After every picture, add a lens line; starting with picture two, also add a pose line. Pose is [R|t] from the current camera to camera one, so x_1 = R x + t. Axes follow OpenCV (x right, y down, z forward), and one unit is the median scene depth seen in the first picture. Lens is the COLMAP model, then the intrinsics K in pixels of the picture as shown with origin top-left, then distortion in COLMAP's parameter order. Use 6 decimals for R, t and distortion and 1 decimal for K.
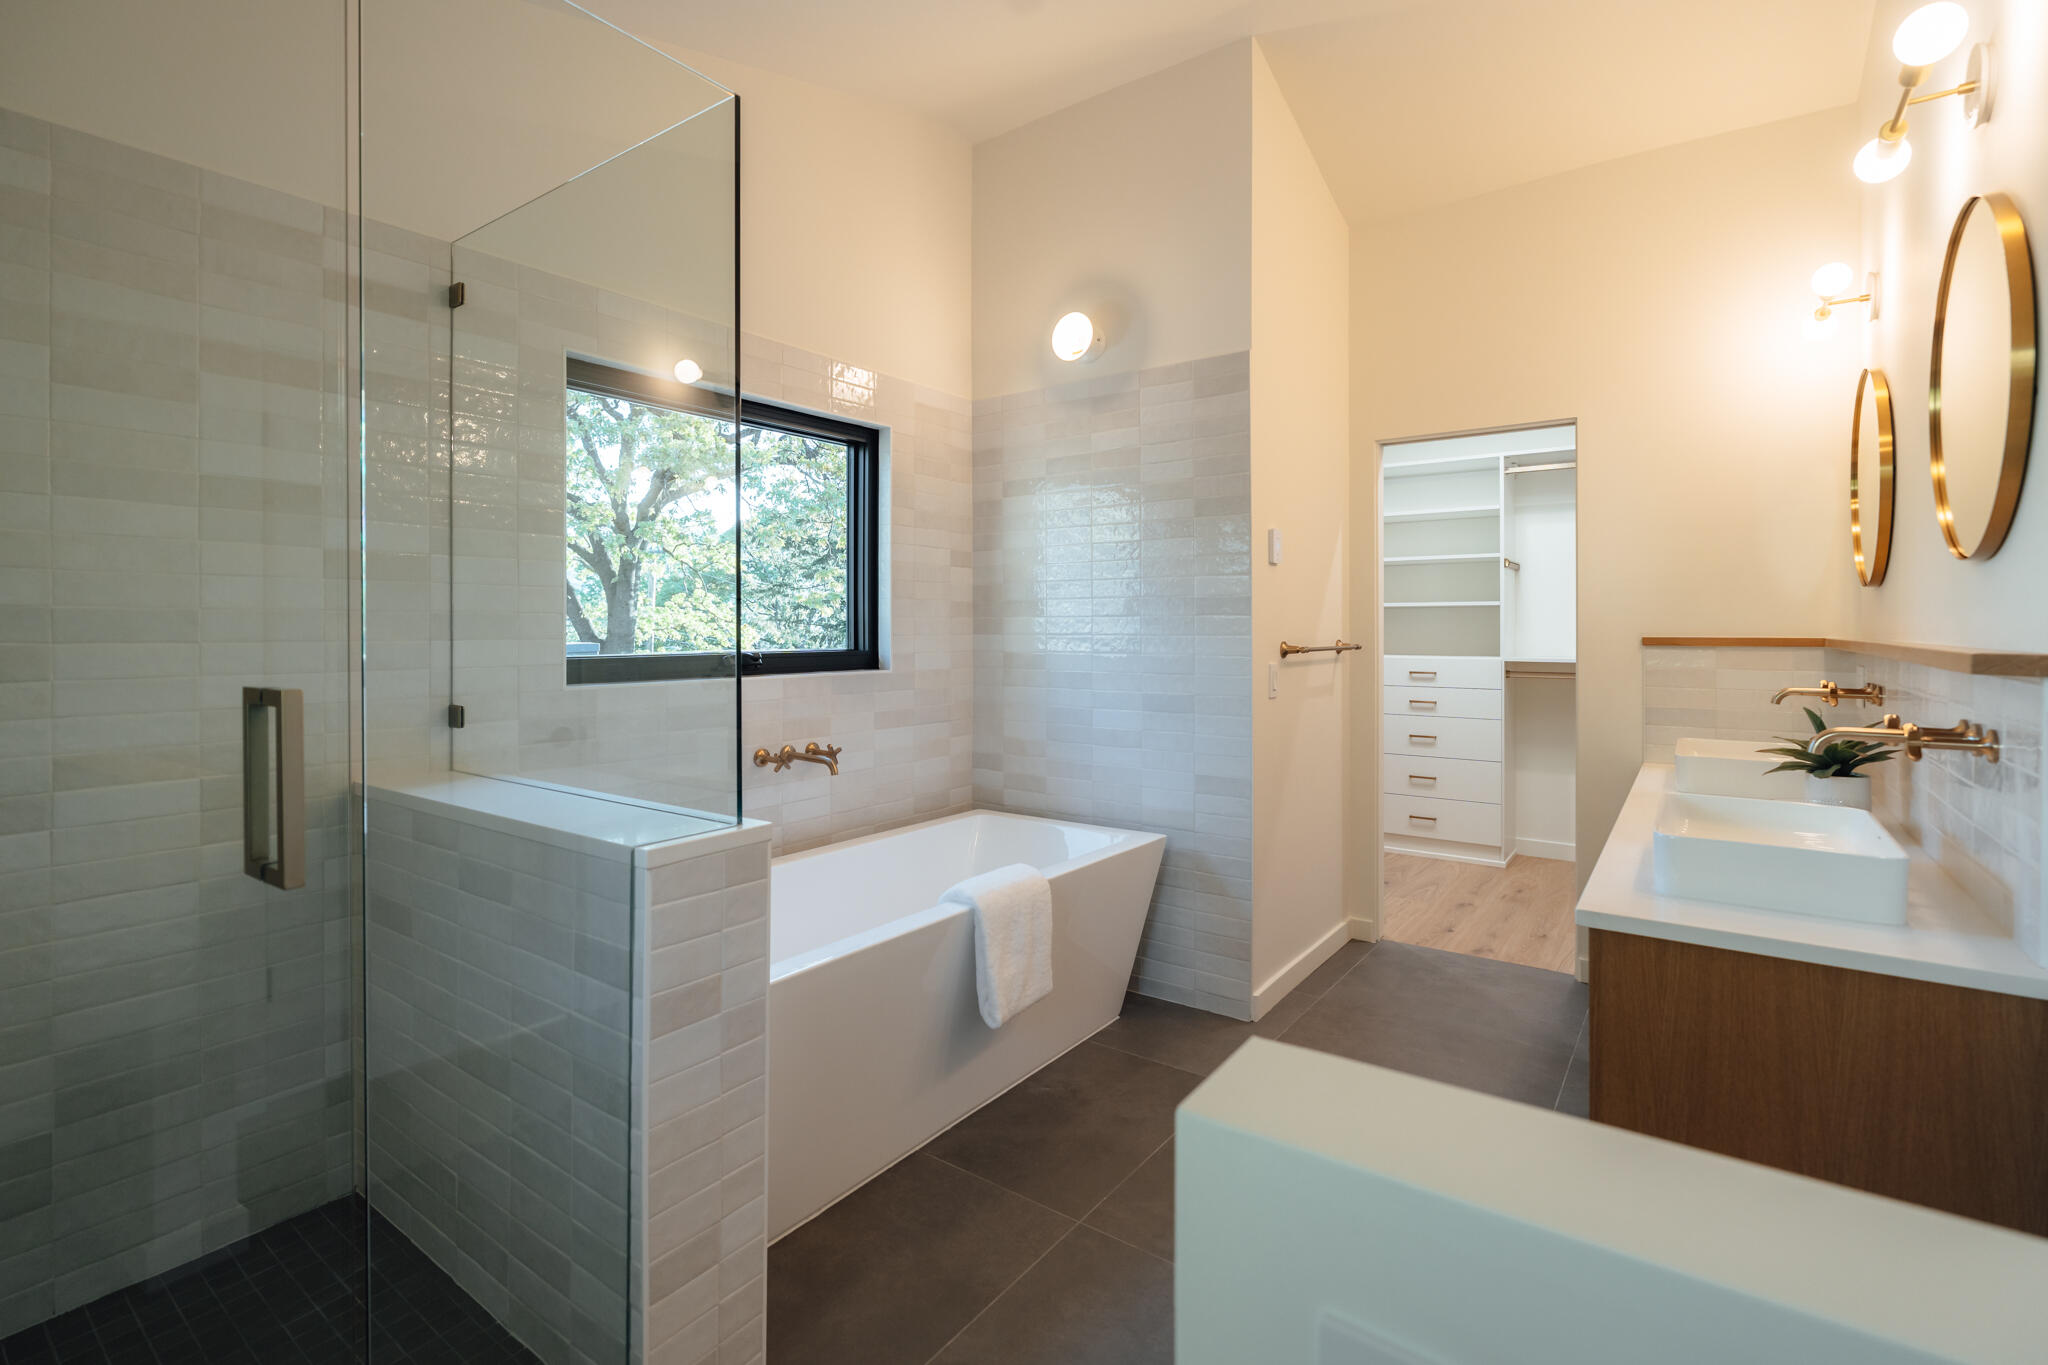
lens RADIAL K [[943.8, 0, 1028.2], [0, 943.8, 640.8], [0, 0, 1]] dist [-0.000673, -0.000138]
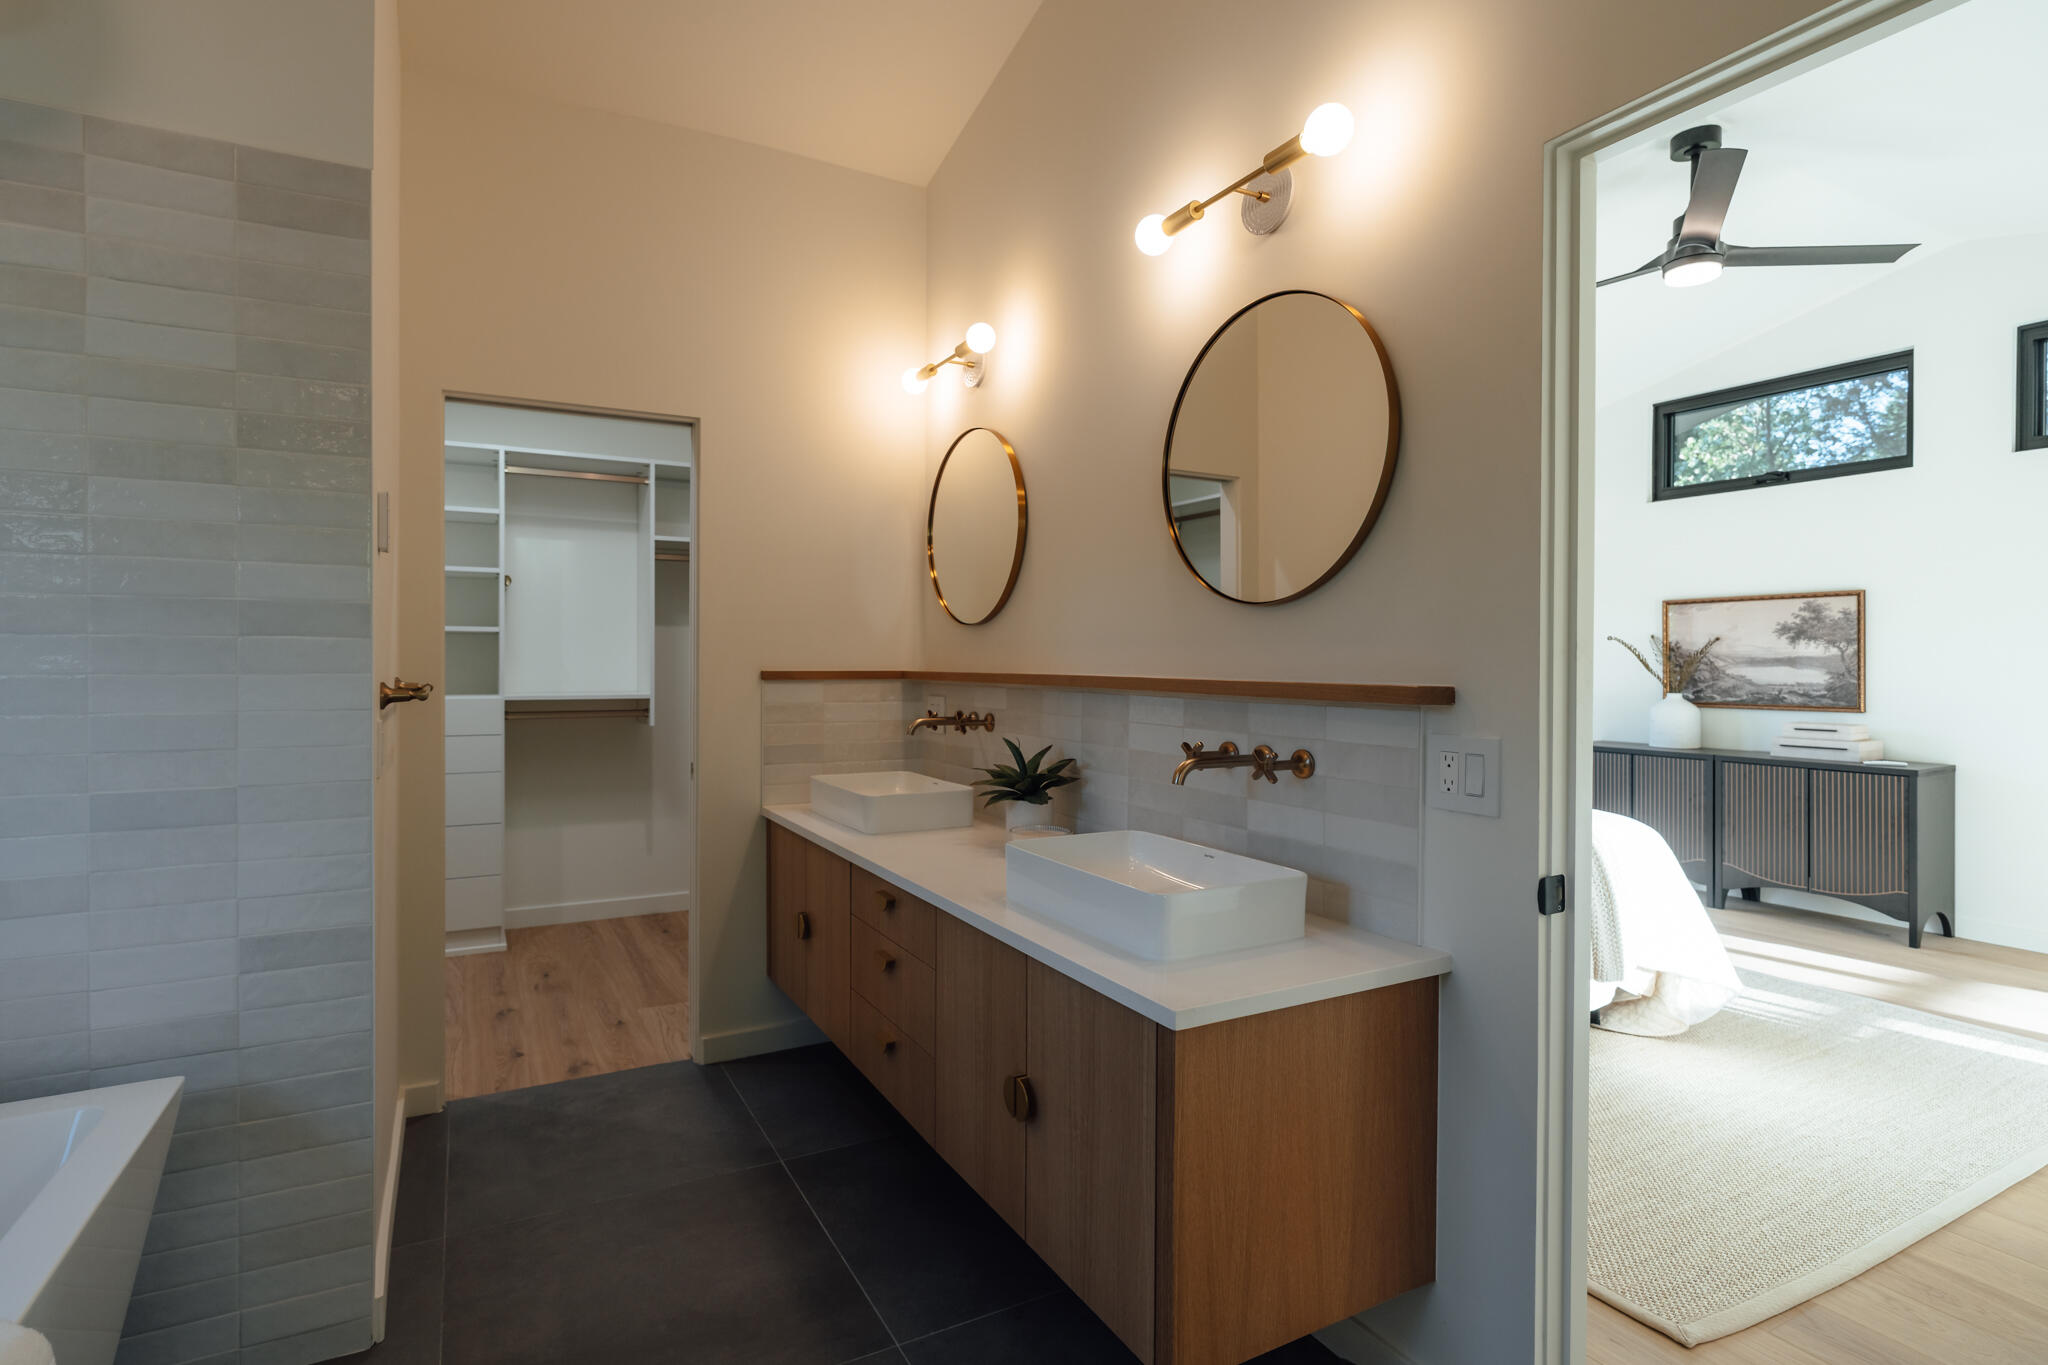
lens RADIAL K [[998.4, 0, 1025.1], [0, 998.4, 671.2], [0, 0, 1]] dist [-0.002097, -0.000907]
pose [[0.454215, -0.006098, 0.890871, -0.103051], [0.007483, 0.999967, 0.003029, -0.004540], [-0.890861, 0.005290, 0.454246, 0.316752]]
